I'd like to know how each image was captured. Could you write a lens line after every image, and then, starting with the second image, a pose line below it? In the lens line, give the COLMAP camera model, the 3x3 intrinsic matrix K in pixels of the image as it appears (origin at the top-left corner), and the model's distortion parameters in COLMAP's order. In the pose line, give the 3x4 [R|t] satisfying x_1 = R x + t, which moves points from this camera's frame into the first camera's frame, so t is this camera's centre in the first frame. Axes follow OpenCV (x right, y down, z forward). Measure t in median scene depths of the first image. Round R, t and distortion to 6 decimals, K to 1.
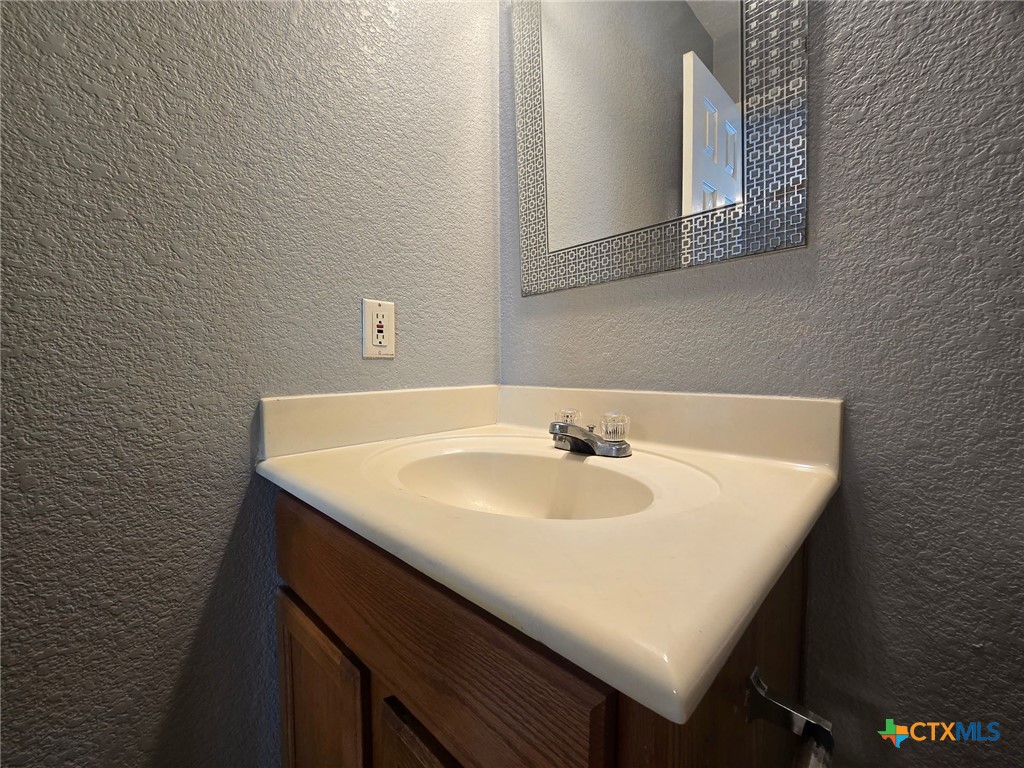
lens RADIAL K [[420.3, 0, 516.7], [0, 420.3, 381.0], [0, 0, 1]] dist [0.002979, -0.000091]
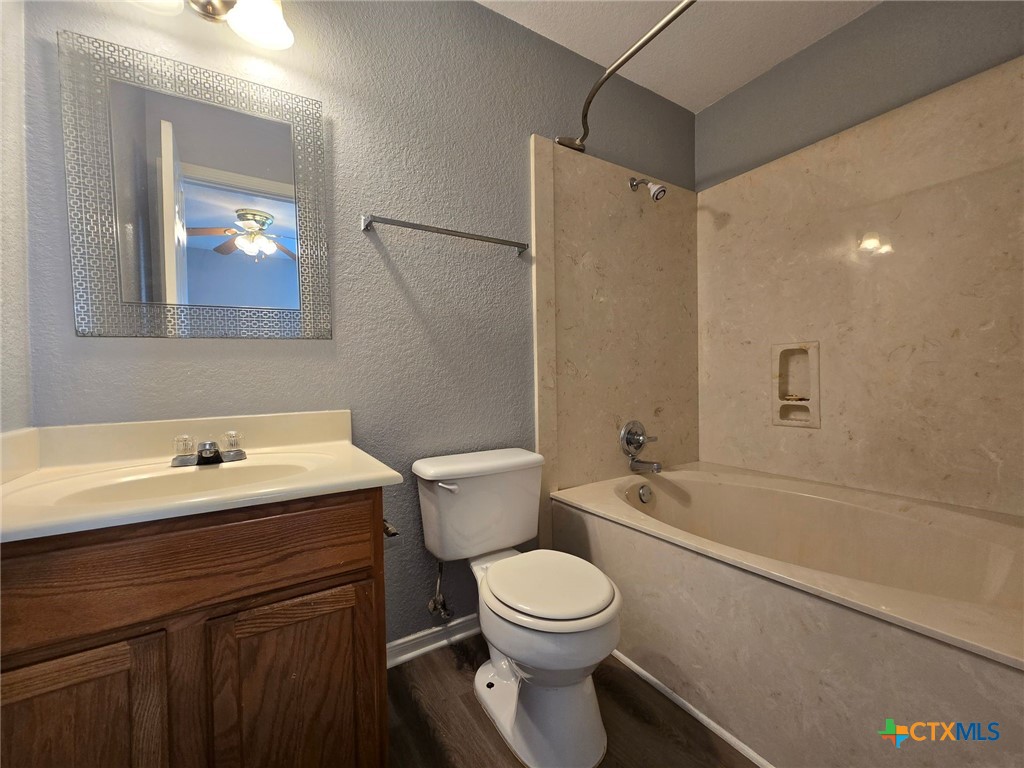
lens RADIAL K [[420.3, 0, 514.3], [0, 420.3, 383.1], [0, 0, 1]] dist [0.002979, -0.000091]
pose [[0.252664, -0.005743, 0.967537, -0.953026], [0.065376, 0.997798, -0.011150, -0.013037], [-0.965343, 0.066071, 0.252483, -0.345285]]
